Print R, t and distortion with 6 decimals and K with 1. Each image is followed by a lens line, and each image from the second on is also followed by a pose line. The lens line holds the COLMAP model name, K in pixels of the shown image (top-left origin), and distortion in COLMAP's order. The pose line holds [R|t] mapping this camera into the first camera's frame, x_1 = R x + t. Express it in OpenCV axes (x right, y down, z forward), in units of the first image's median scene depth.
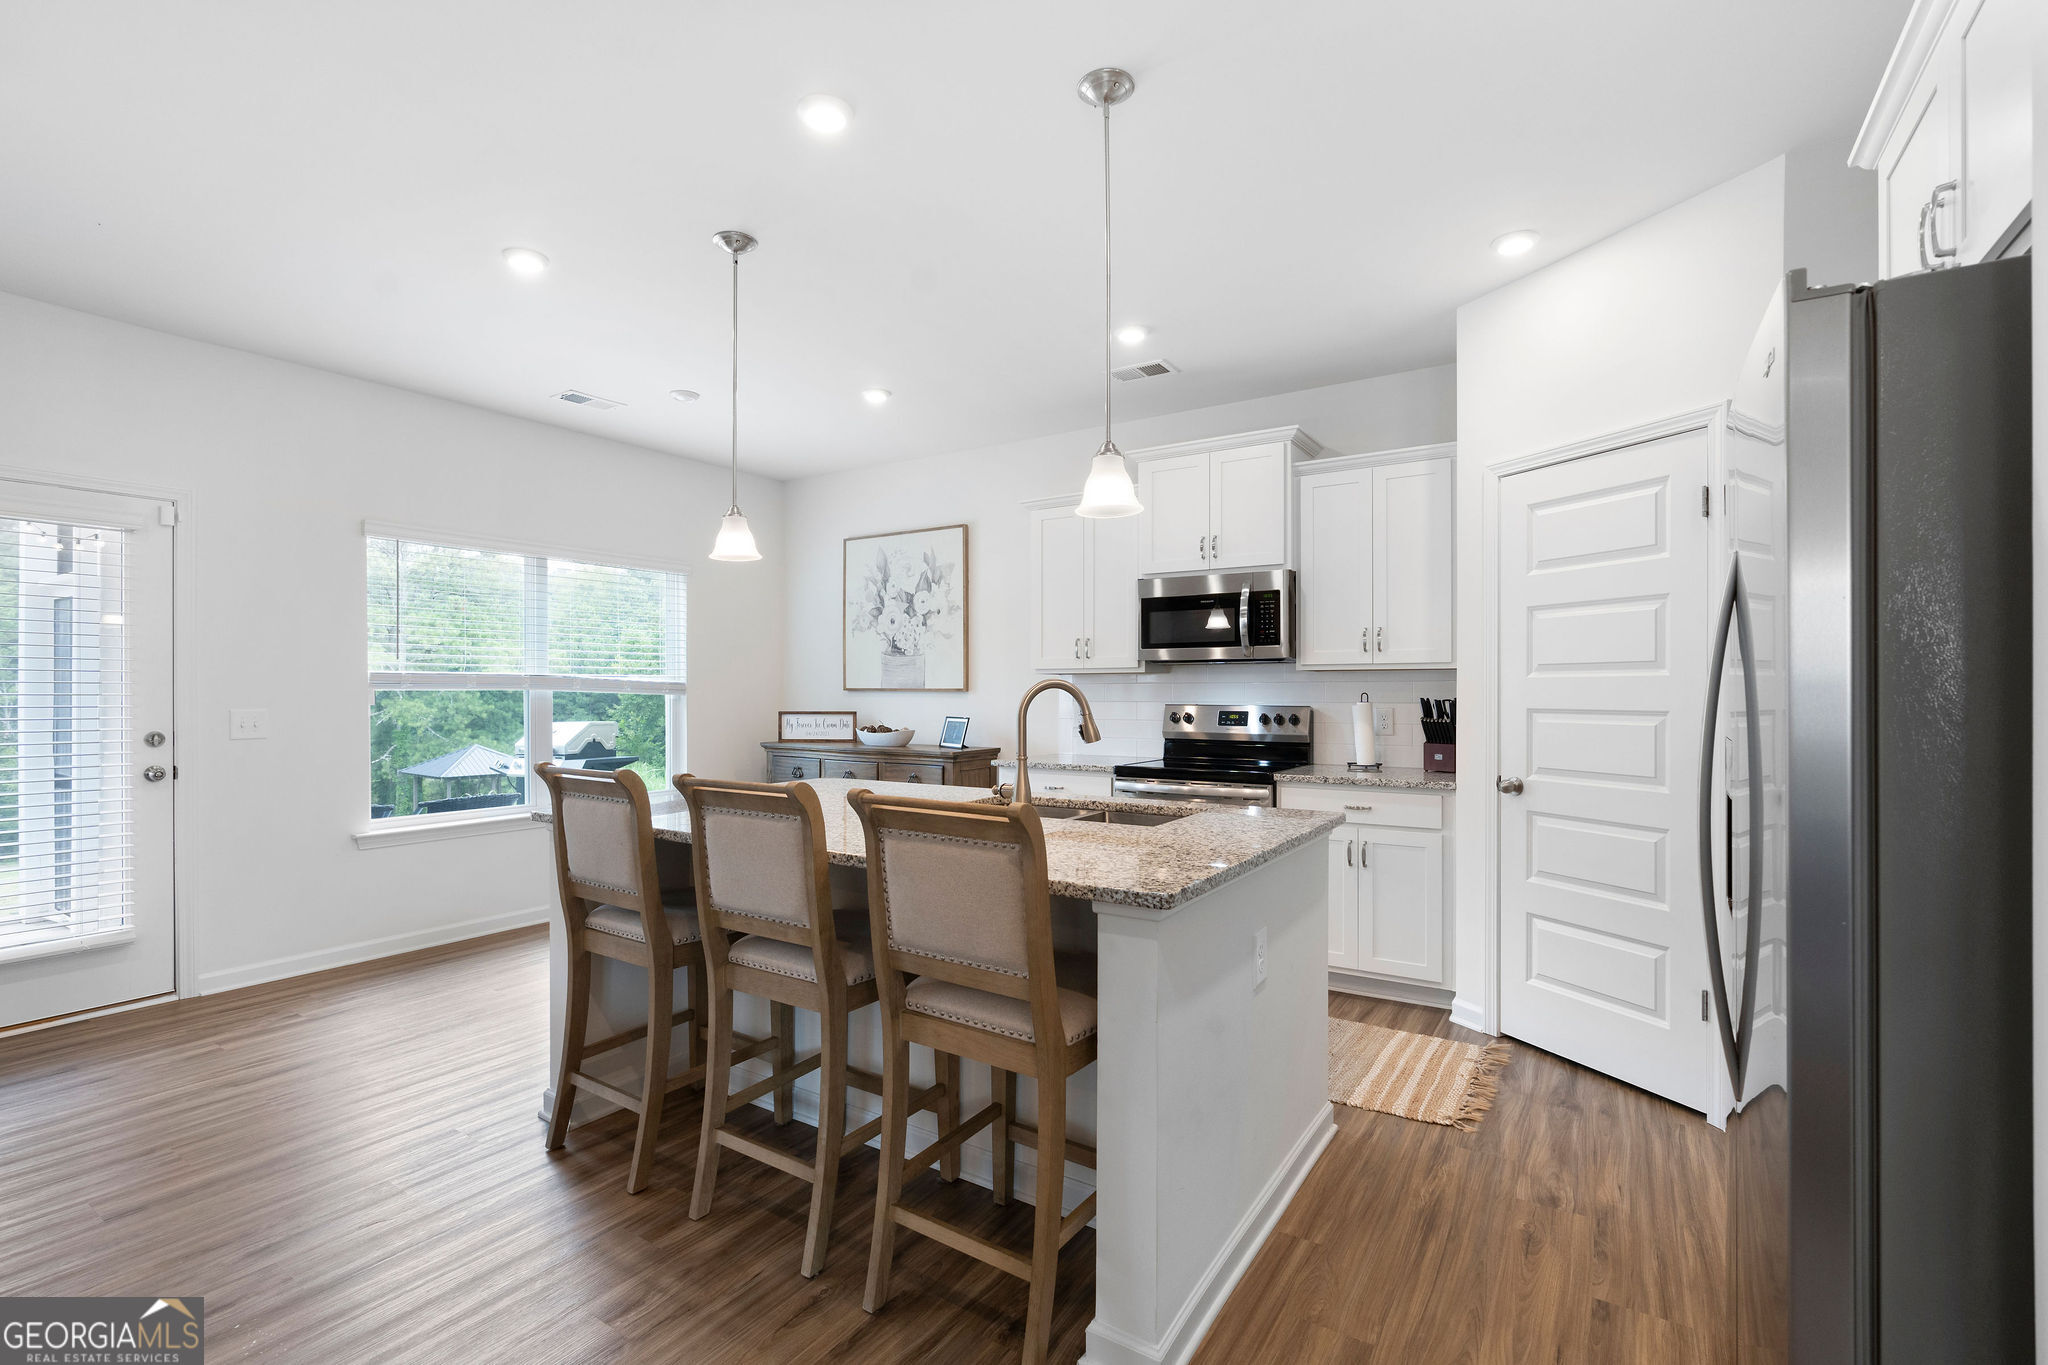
lens RADIAL K [[915.6, 0, 1048.6], [0, 915.6, 691.6], [0, 0, 1]] dist [-0.014281, 0.004850]
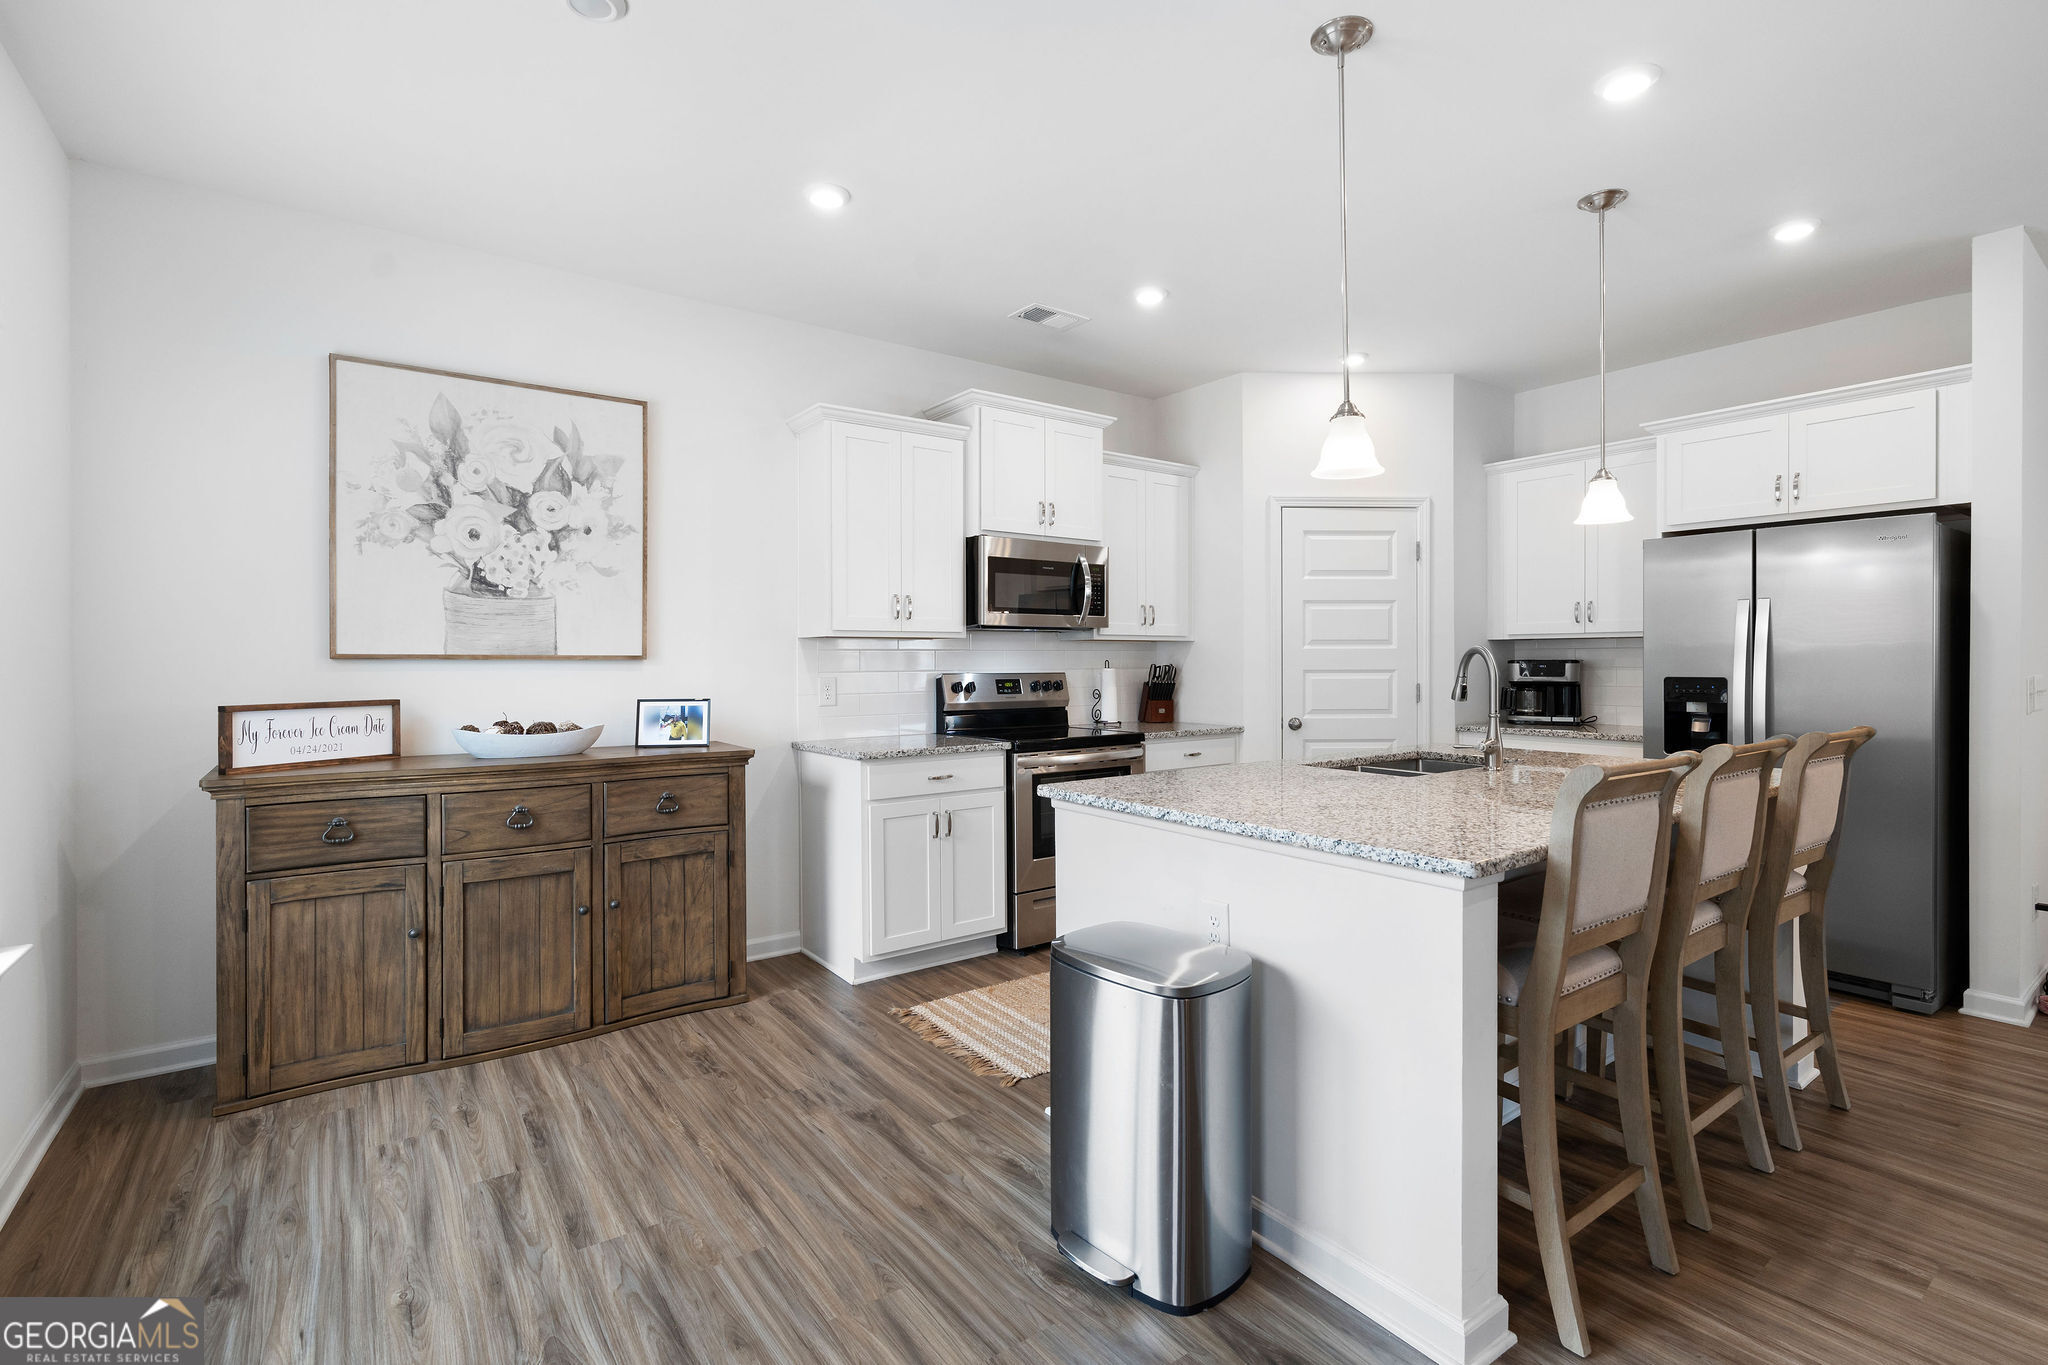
lens RADIAL K [[915.6, 0, 1022.8], [0, 915.6, 665.4], [0, 0, 1]] dist [-0.014281, 0.004850]
pose [[0.376345, -0.005055, 0.926466, -0.580032], [0.004686, 0.999983, 0.003553, 0.002411], [-0.926468, 0.003004, 0.376362, 0.502243]]
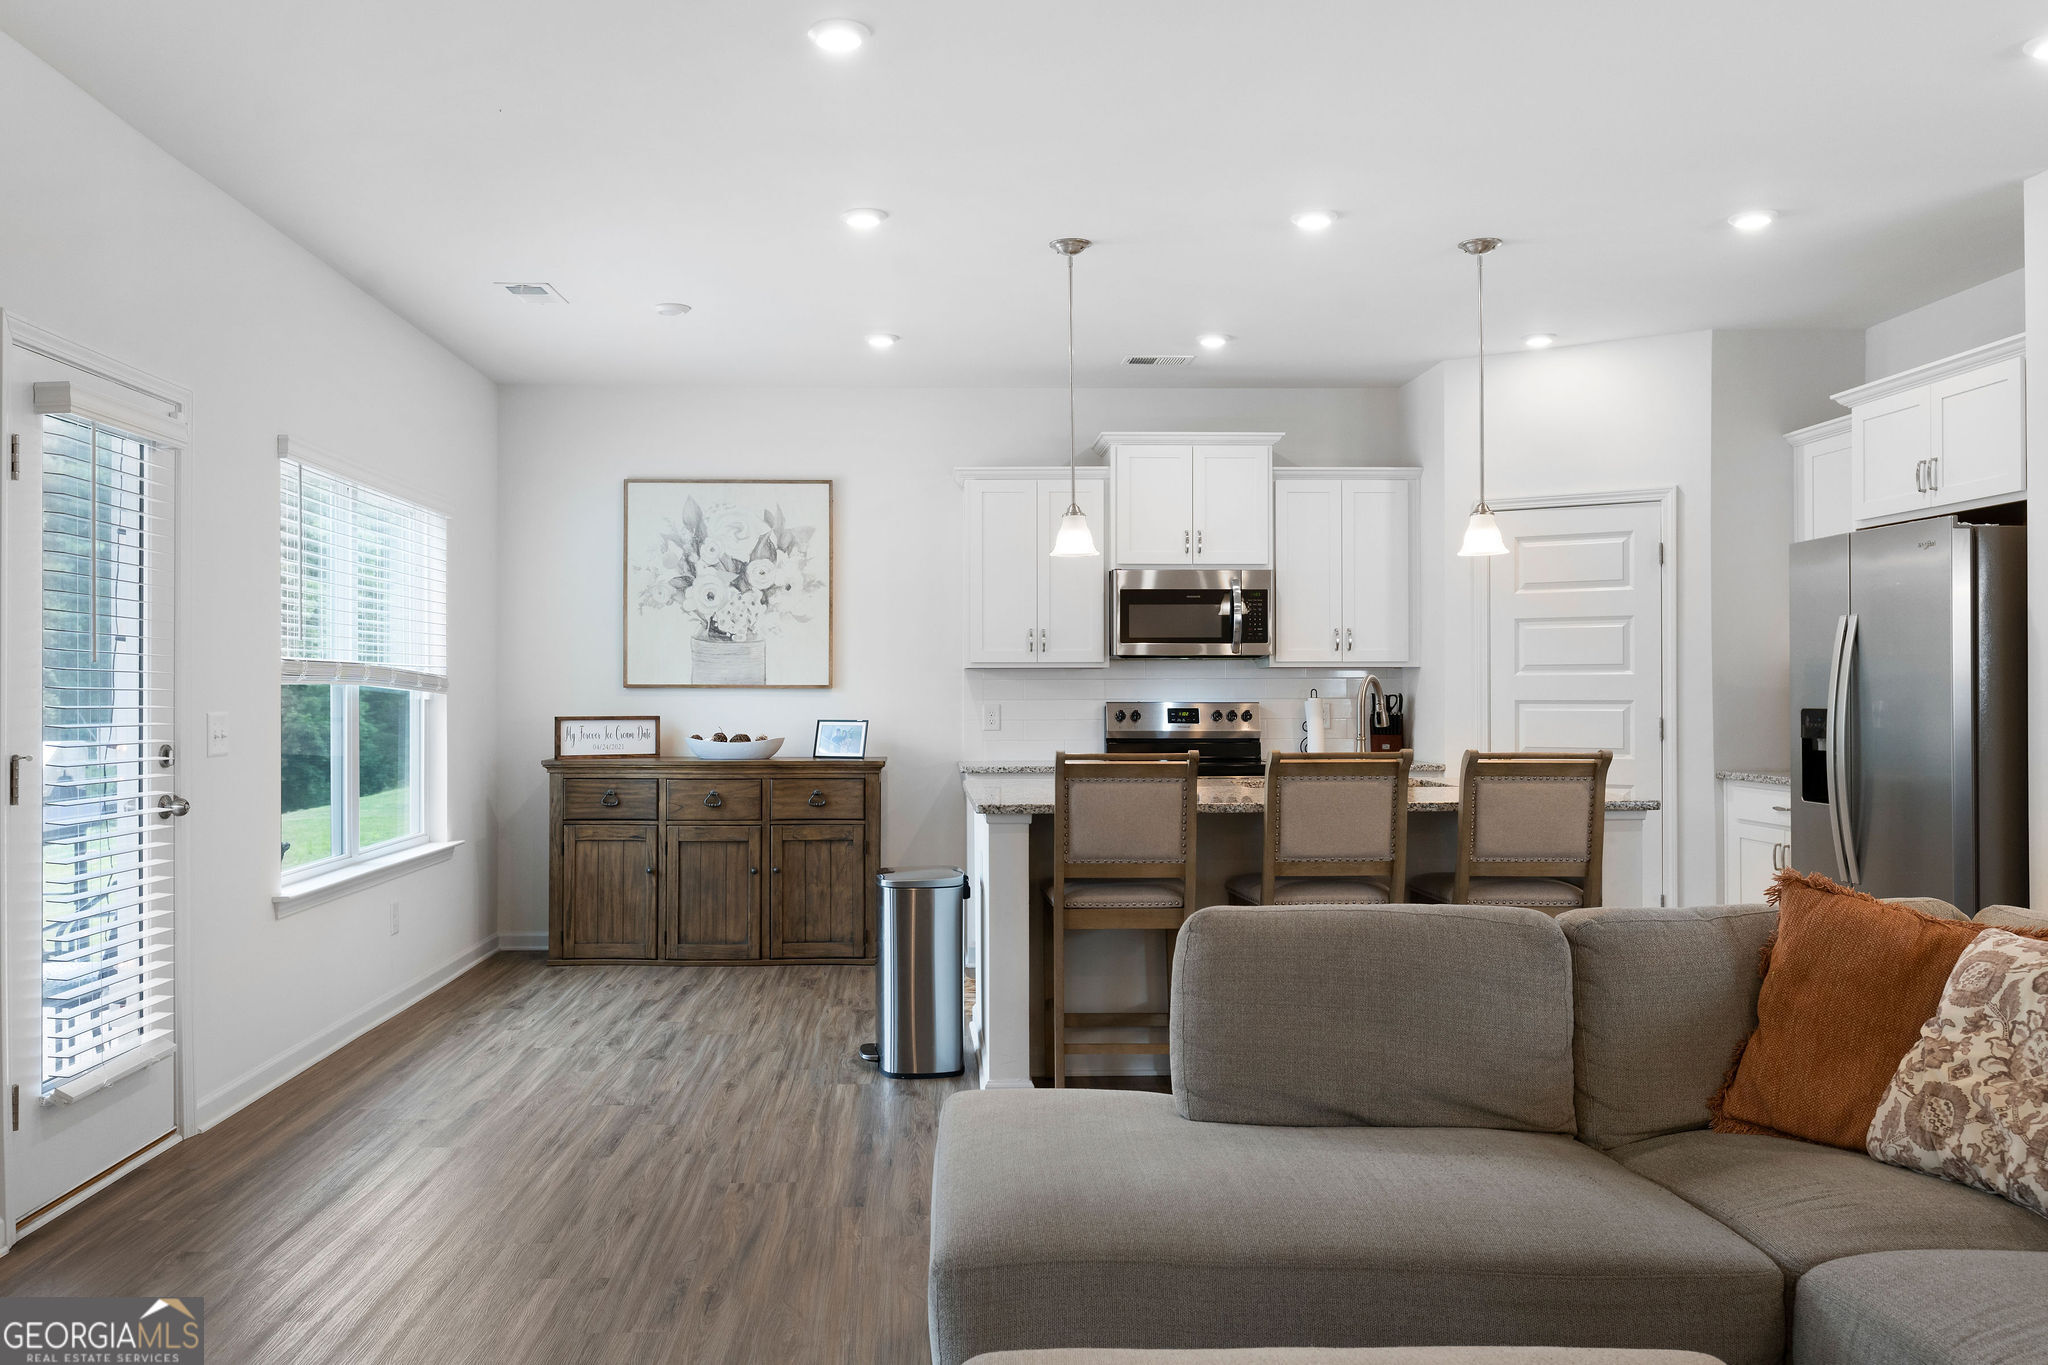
lens RADIAL K [[1523.2, 0, 1011.5], [0, 1523.2, 681.9], [0, 0, 1]] dist [-0.008763, -0.008420]
pose [[0.820839, 0.003512, 0.571149, -0.711770], [0.002308, 0.999953, -0.009465, 0.006816], [-0.571156, 0.009087, 0.820792, -0.181243]]
